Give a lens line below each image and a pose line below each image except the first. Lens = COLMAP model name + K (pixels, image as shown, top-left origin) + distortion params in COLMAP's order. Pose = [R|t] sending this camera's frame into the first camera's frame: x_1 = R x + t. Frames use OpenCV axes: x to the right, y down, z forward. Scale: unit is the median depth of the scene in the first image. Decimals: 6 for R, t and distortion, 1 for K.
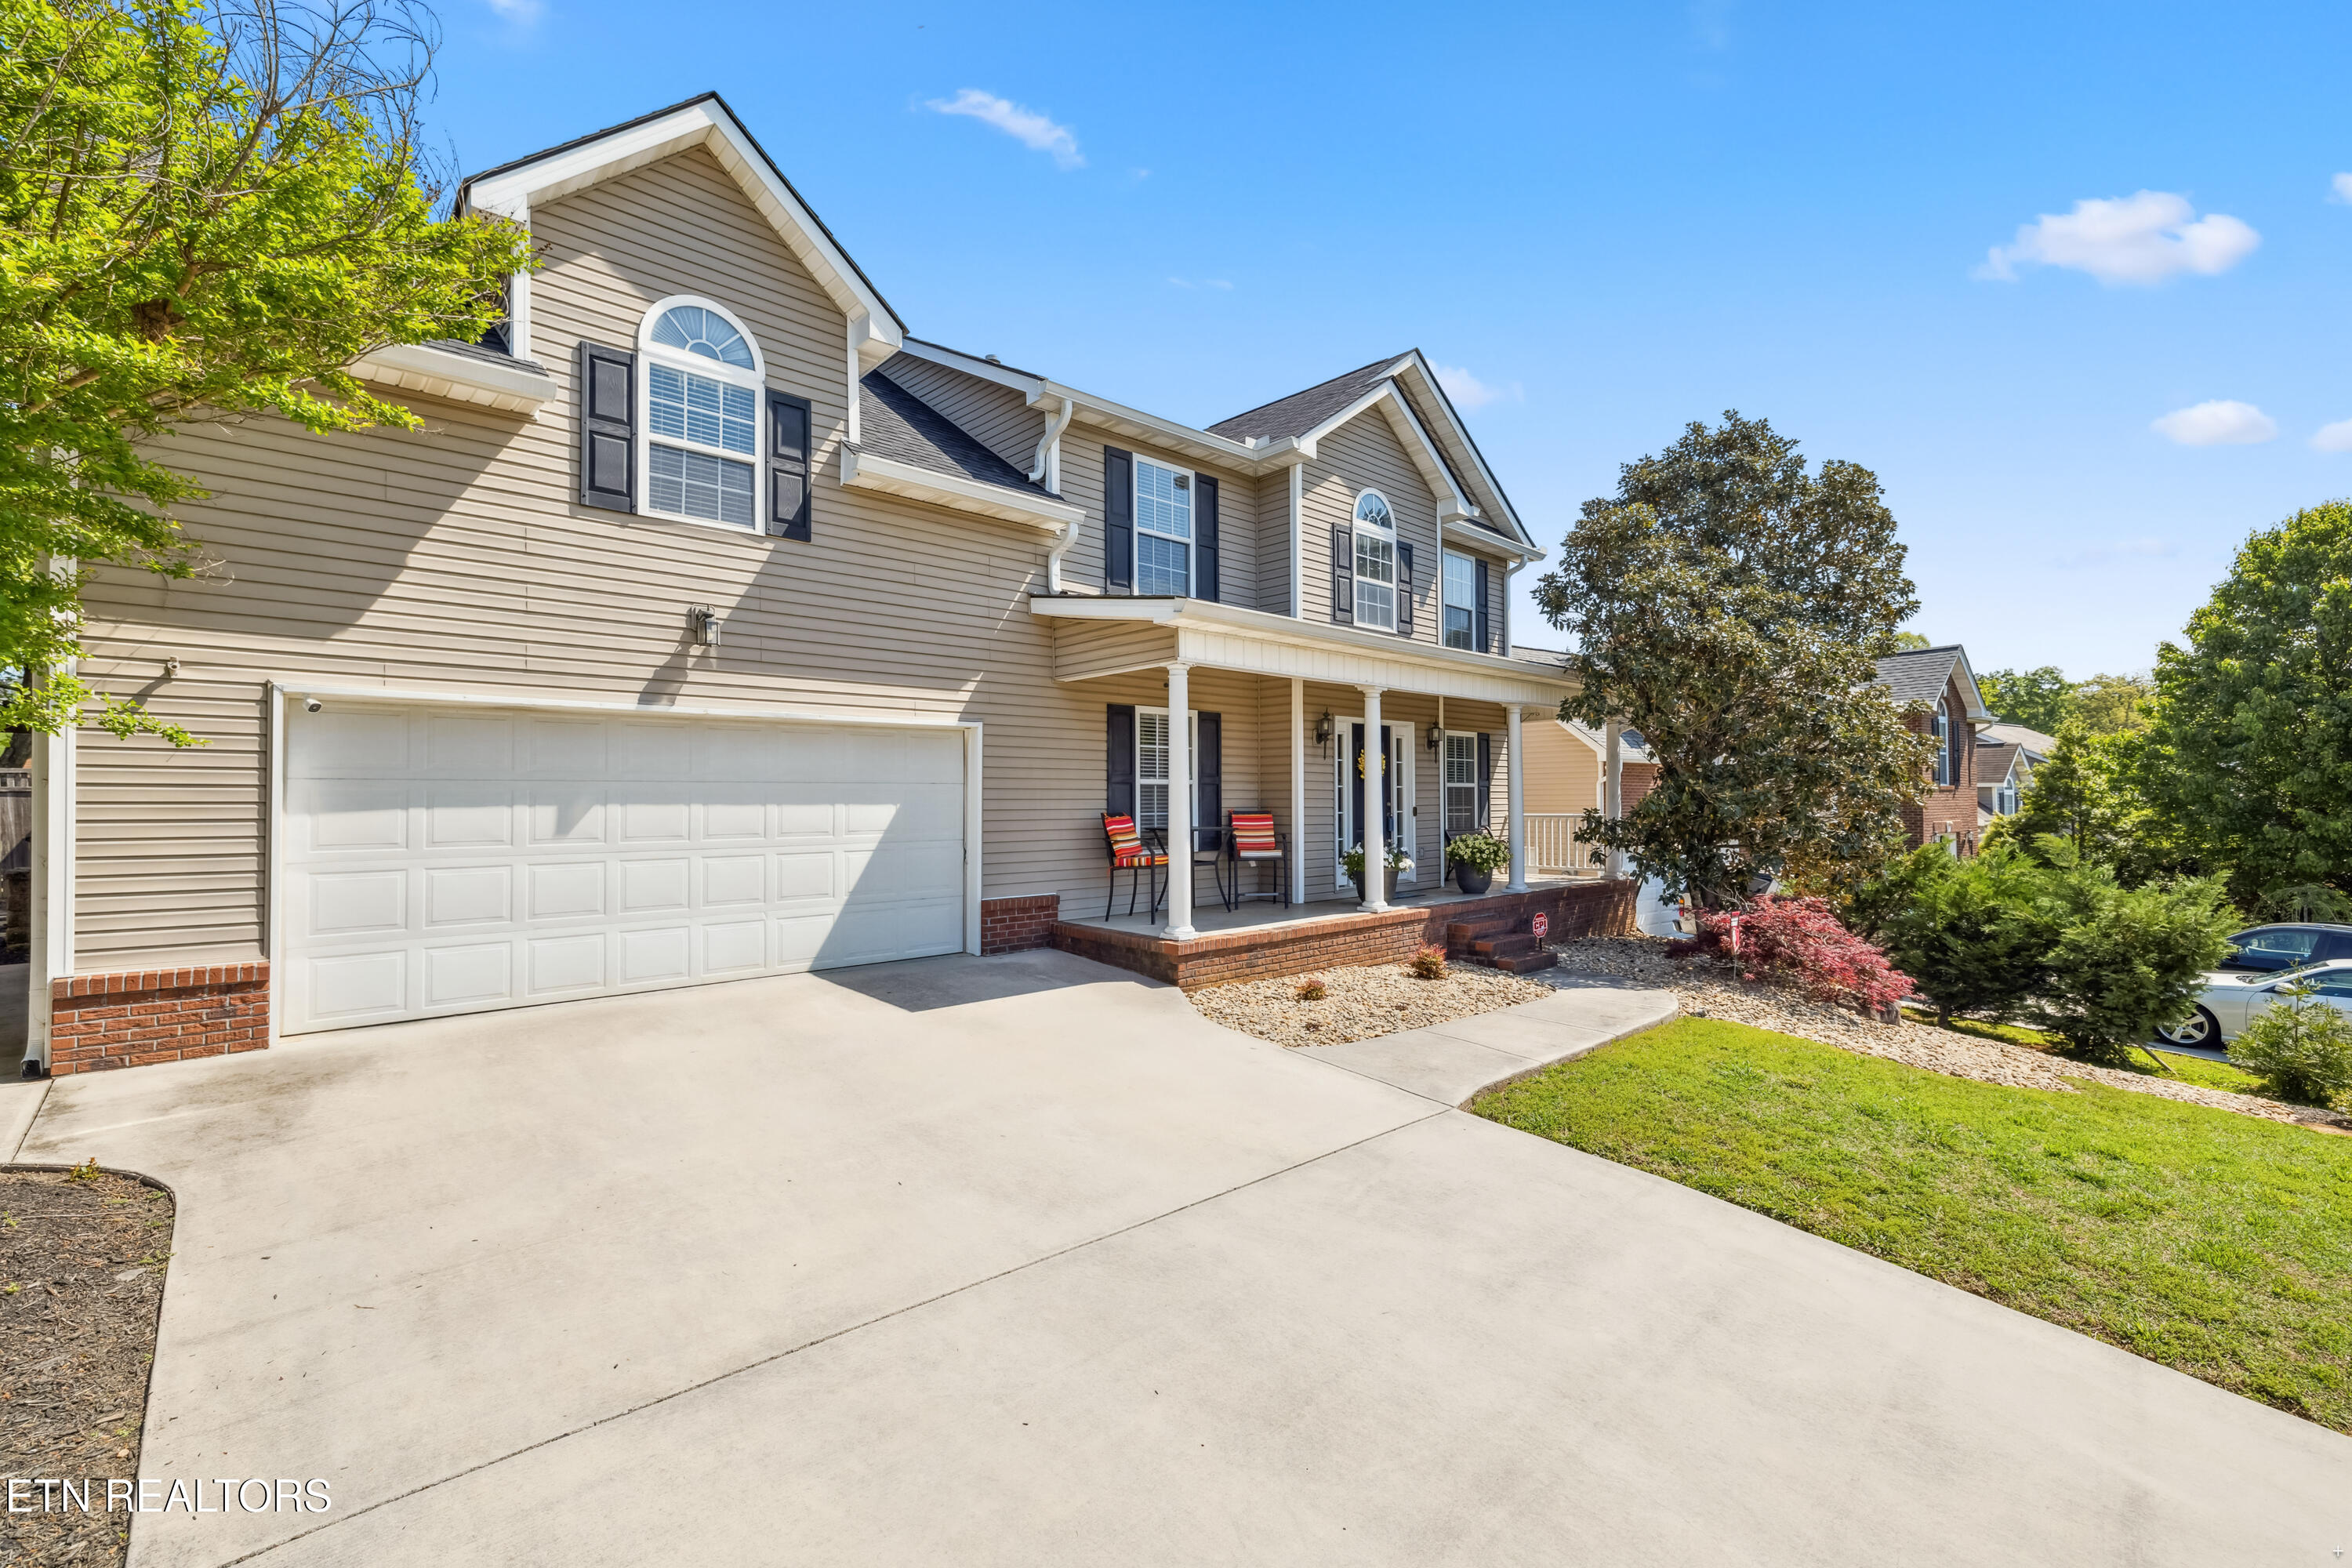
lens RADIAL K [[1018.7, 0, 1166.4], [0, 1018.7, 773.1], [0, 0, 1]] dist [0.003267, 0.000393]
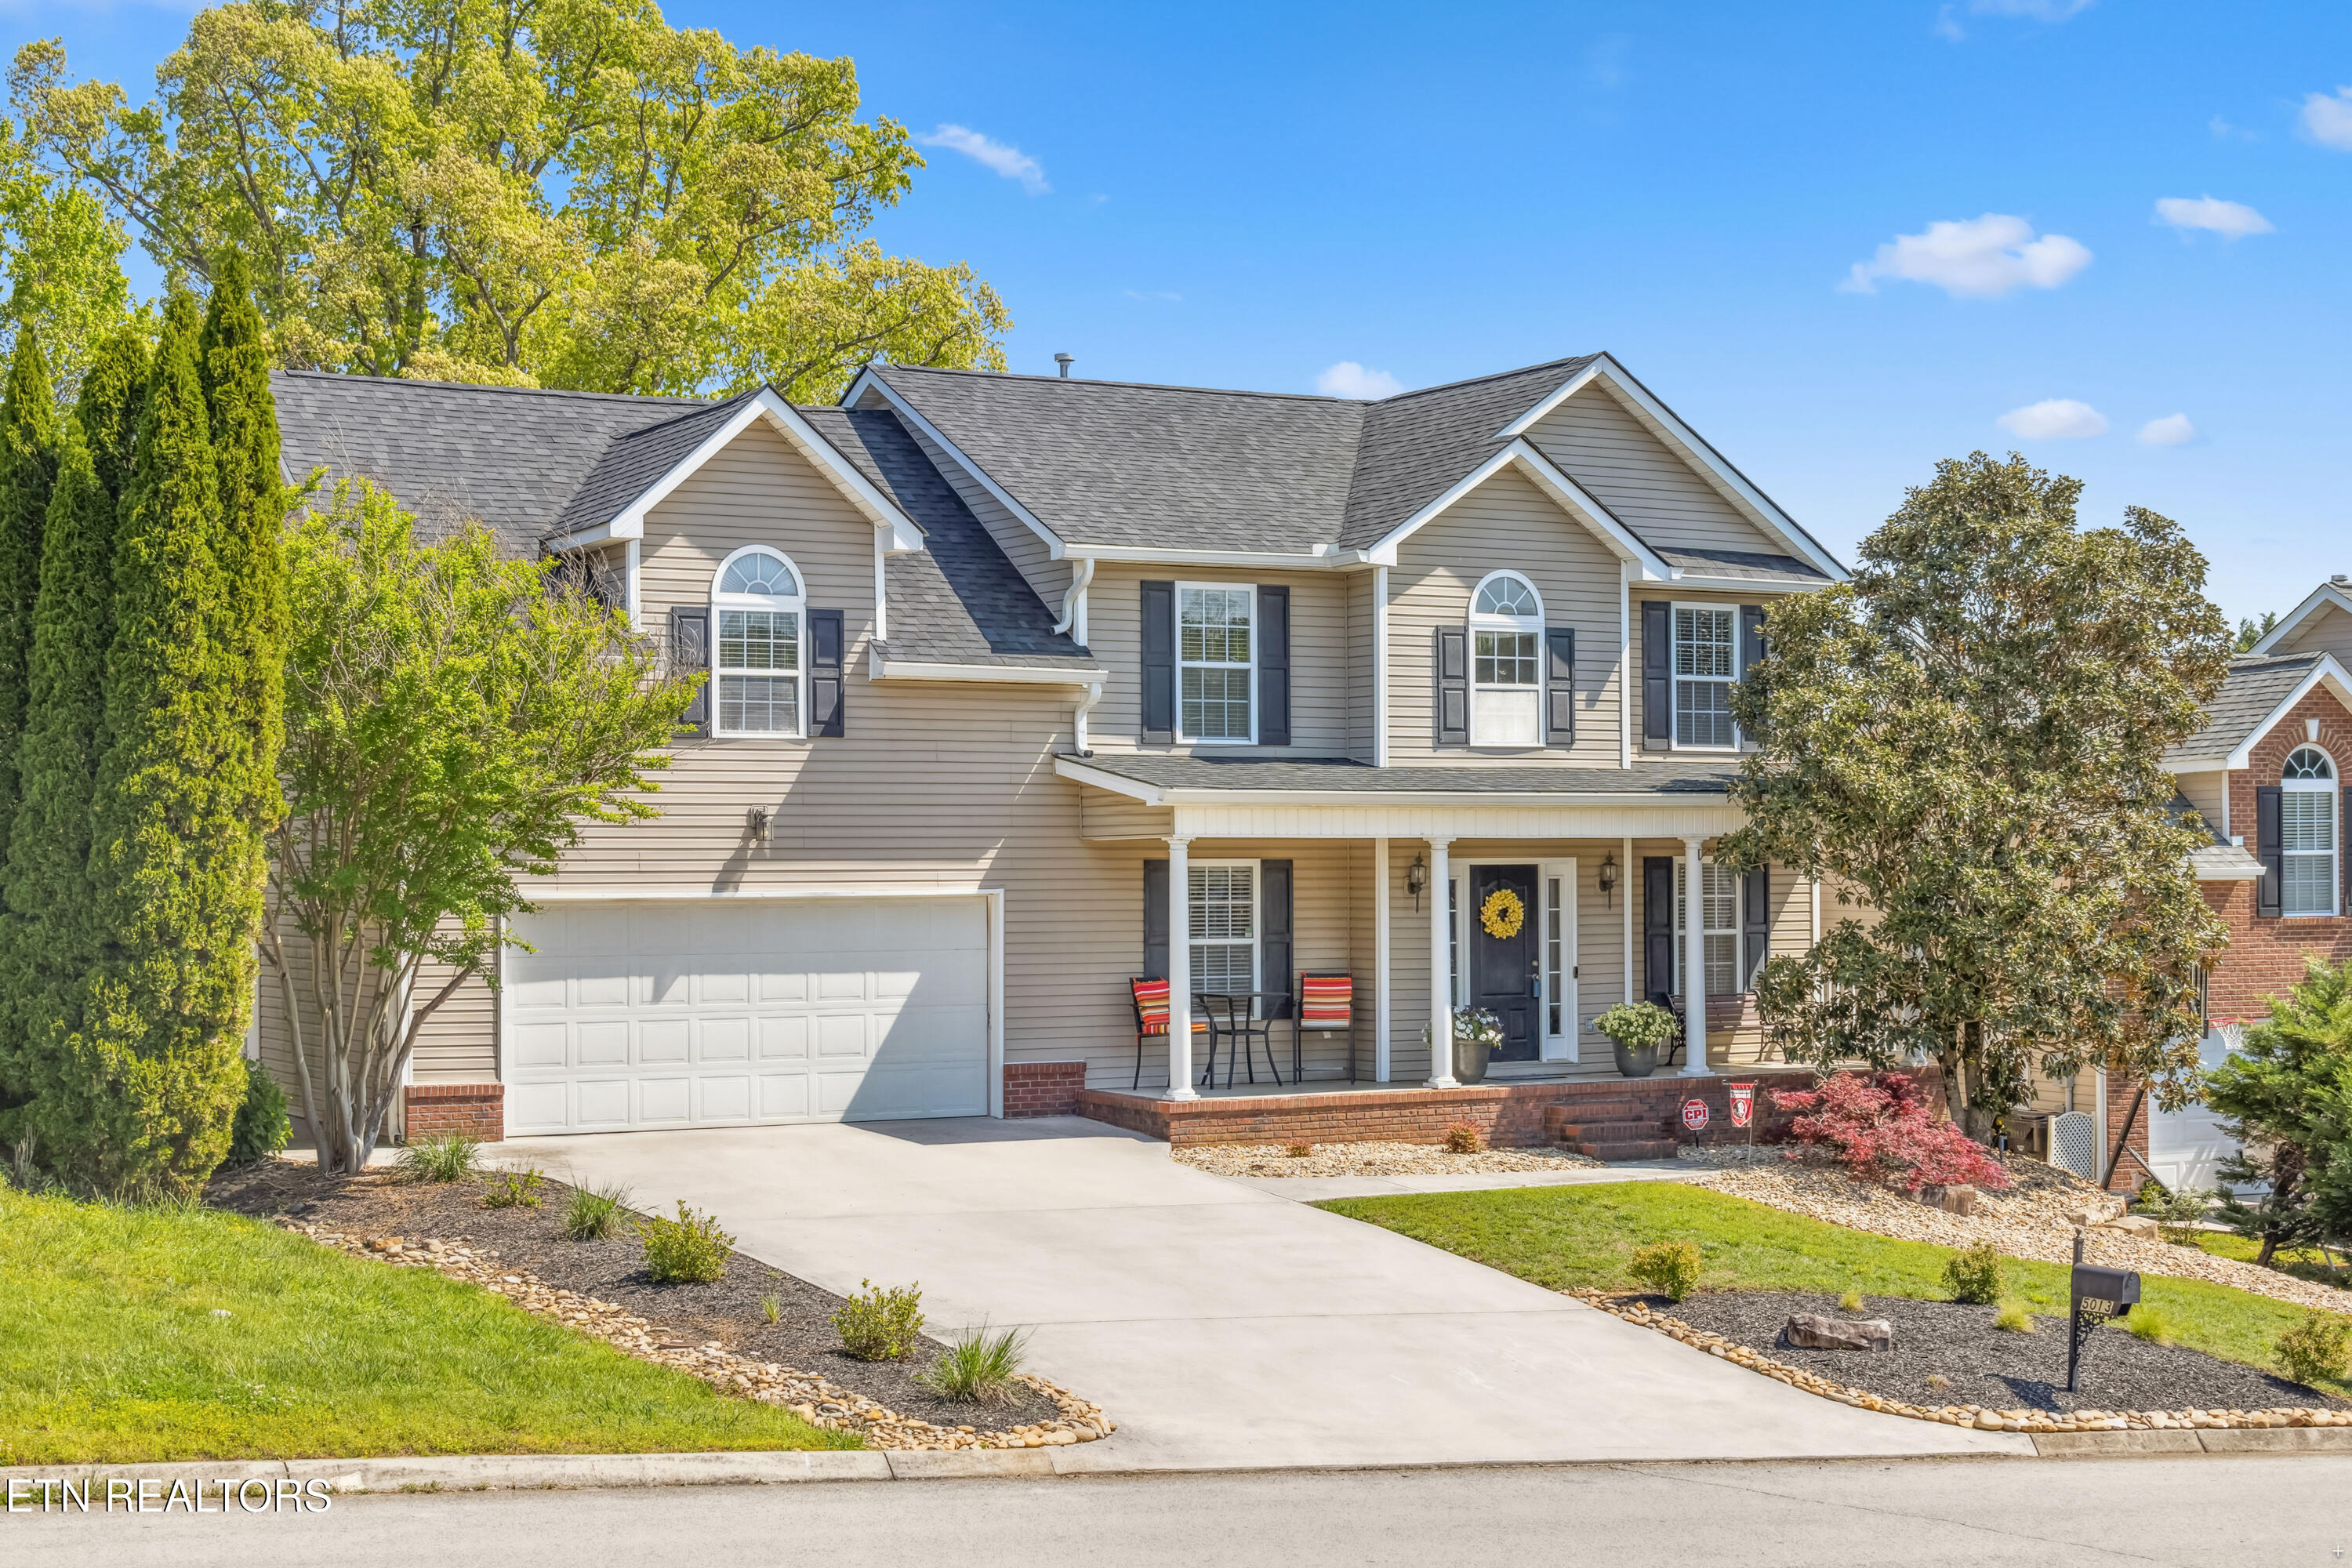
lens RADIAL K [[3553.6, 0, 1175.7], [0, 3553.6, 790.7], [0, 0, 1]] dist [0.010950, 0.000000]
pose [[0.975318, -0.003788, -0.220773, 0.767539], [0.005197, 0.999970, 0.005801, -0.167295], [0.220744, -0.006805, 0.975308, -2.411258]]
